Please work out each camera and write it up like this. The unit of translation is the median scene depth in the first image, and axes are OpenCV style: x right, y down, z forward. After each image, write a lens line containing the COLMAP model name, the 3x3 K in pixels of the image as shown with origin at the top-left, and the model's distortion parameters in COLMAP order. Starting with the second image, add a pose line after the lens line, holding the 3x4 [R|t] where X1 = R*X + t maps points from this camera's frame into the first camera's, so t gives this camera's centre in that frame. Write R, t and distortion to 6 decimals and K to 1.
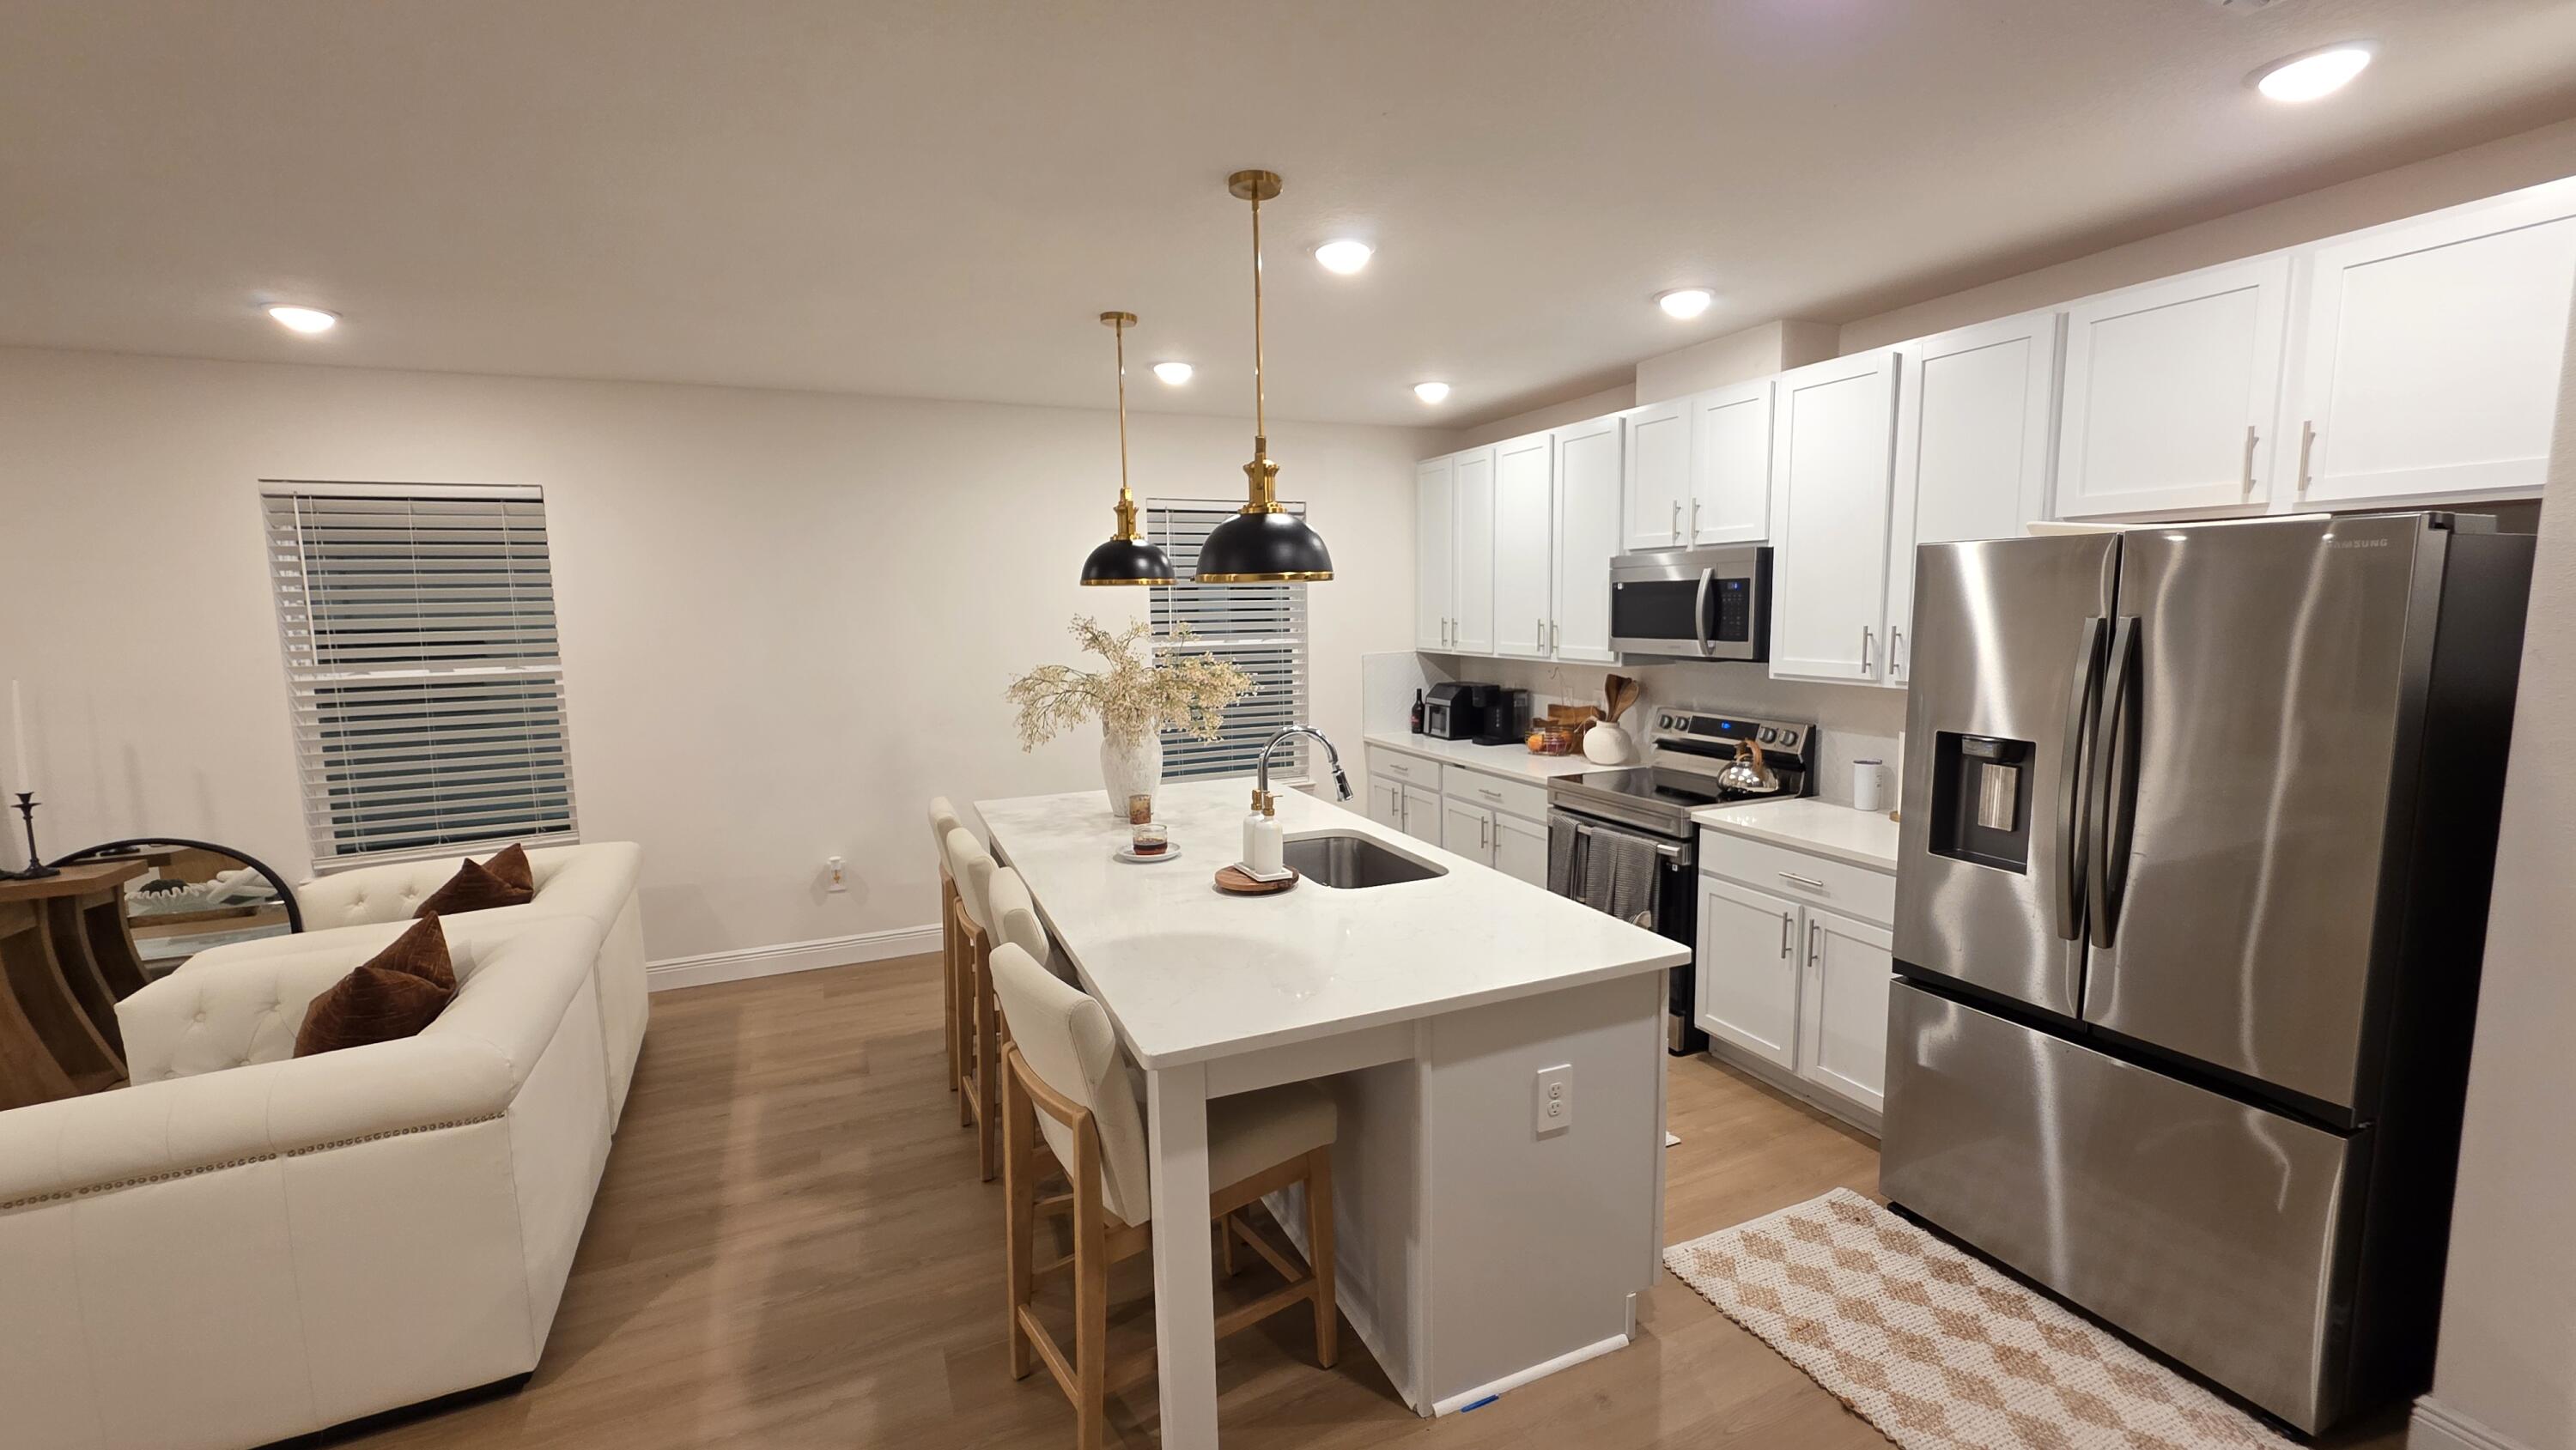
lens RADIAL K [[1033.3, 0, 1283.4], [0, 1033.3, 726.0], [0, 0, 1]] dist [-0.002117, -0.000639]
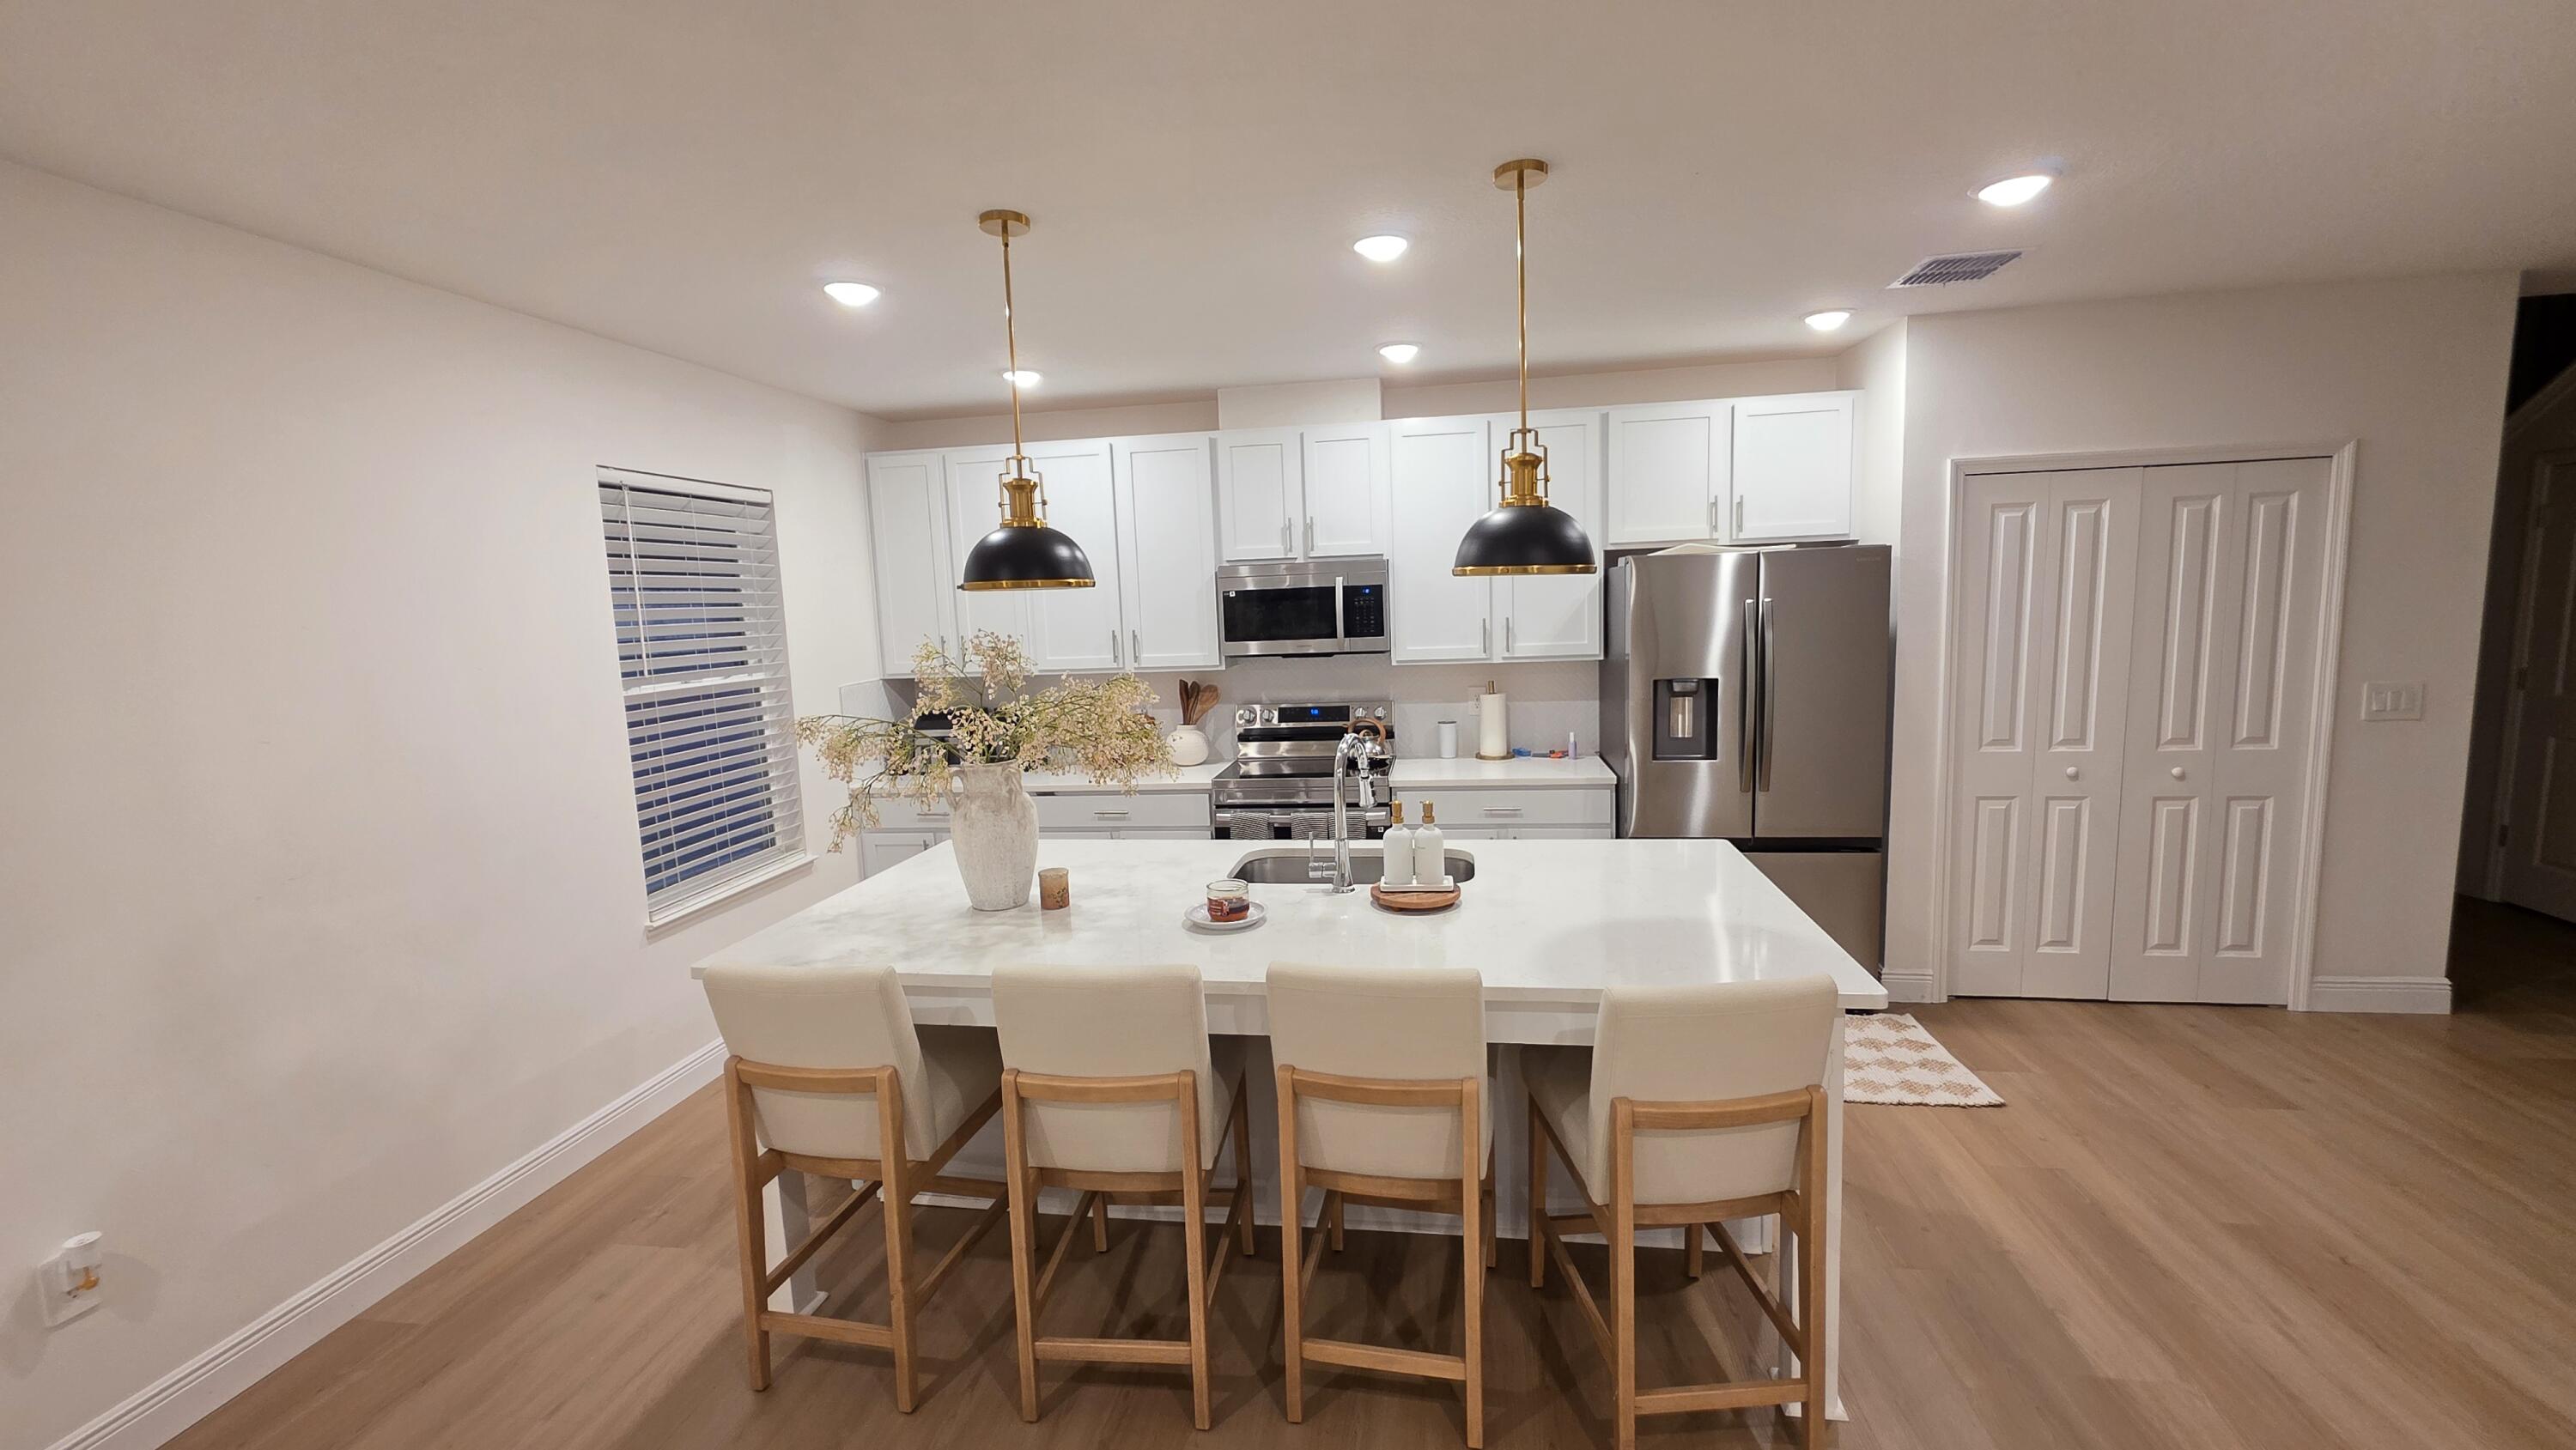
lens RADIAL K [[1033.3, 0, 1283.4], [0, 1033.3, 726.0], [0, 0, 1]] dist [-0.002117, -0.000639]
pose [[0.531576, -0.108104, 0.840083, -0.594451], [0.132242, 0.990251, 0.043749, -0.041435], [-0.836623, 0.087838, 0.540690, 0.402599]]
